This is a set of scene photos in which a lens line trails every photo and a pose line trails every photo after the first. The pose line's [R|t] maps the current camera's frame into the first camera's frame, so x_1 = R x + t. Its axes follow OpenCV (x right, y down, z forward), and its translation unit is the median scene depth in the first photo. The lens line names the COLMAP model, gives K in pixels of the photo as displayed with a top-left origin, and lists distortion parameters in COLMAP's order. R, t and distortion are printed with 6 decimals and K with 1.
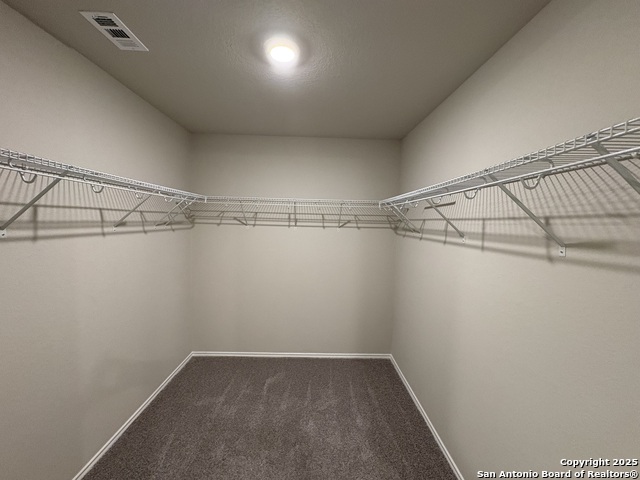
lens RADIAL K [[255.1, 0, 321.6], [0, 255.1, 239.2], [0, 0, 1]] dist [0.001855, 0.000273]
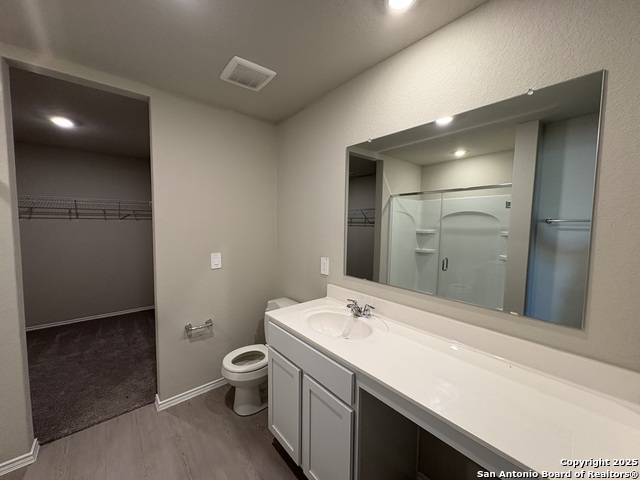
lens RADIAL K [[255.1, 0, 318.2], [0, 255.1, 238.4], [0, 0, 1]] dist [0.001855, 0.000273]
pose [[0.779578, -0.058796, 0.623540, 0.038007], [0.048476, 0.998262, 0.033524, 0.065890], [-0.624427, 0.004092, 0.781073, -0.786788]]
